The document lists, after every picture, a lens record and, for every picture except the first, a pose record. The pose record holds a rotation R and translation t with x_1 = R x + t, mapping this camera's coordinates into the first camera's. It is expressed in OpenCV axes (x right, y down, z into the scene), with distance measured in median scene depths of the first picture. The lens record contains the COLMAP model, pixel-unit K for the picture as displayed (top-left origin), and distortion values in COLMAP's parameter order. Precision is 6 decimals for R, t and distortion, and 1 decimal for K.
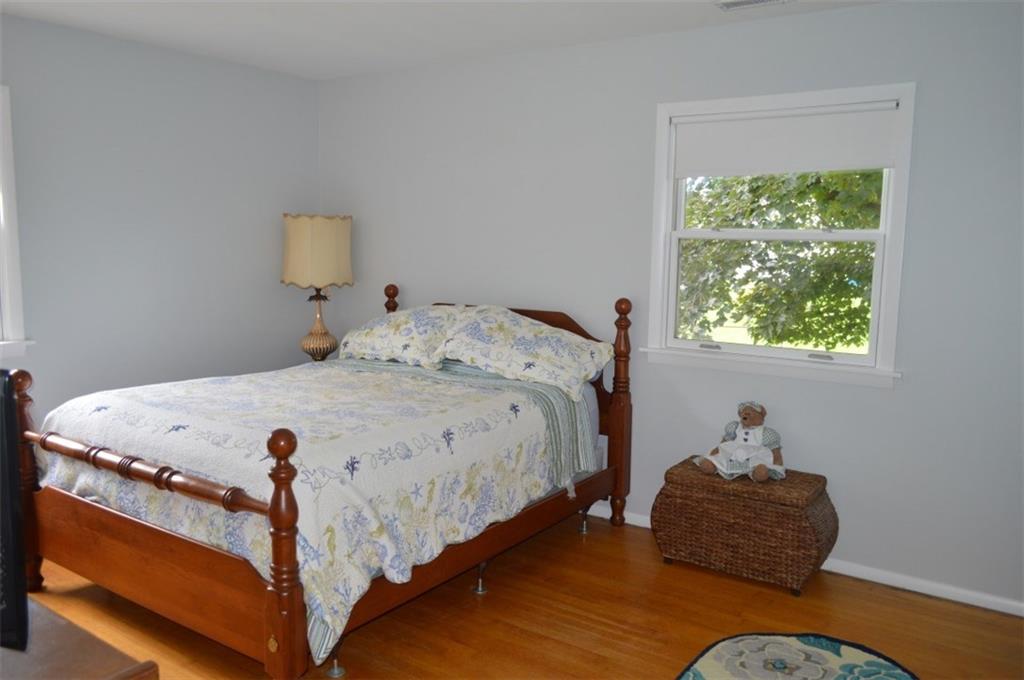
lens RADIAL K [[815.7, 0, 512.0], [0, 815.7, 340.0], [0, 0, 1]] dist [-0.000517, 0.002272]
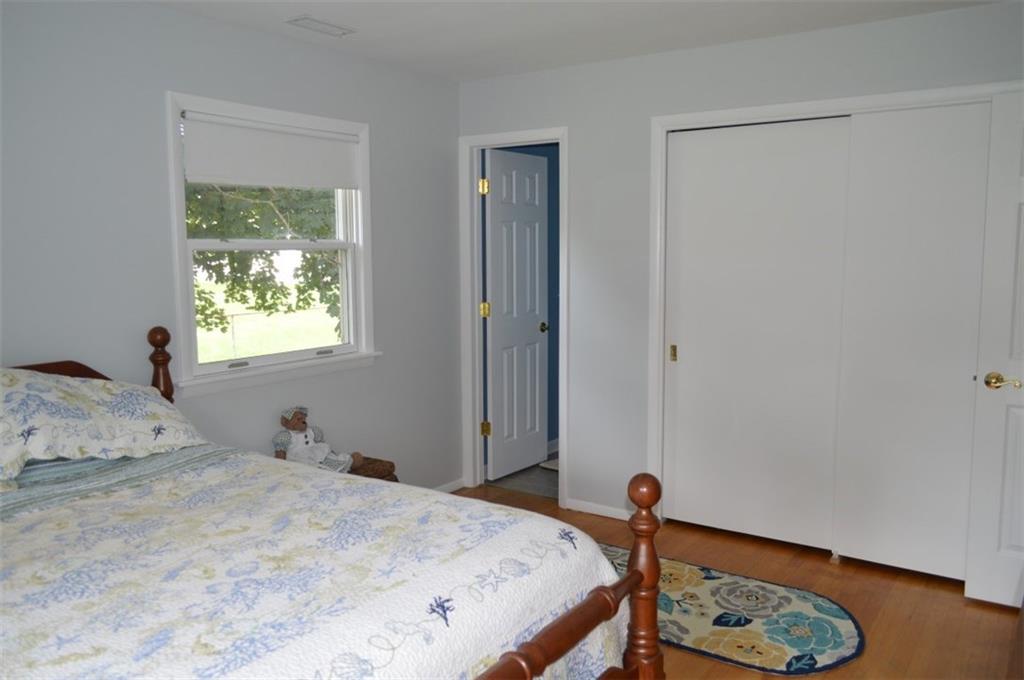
lens RADIAL K [[815.7, 0, 512.0], [0, 815.7, 340.0], [0, 0, 1]] dist [-0.000517, 0.002272]
pose [[-0.007493, -0.129273, 0.991581, -0.755626], [0.130030, 0.983063, 0.129145, -0.110180], [-0.991482, 0.129903, 0.009443, 0.743588]]
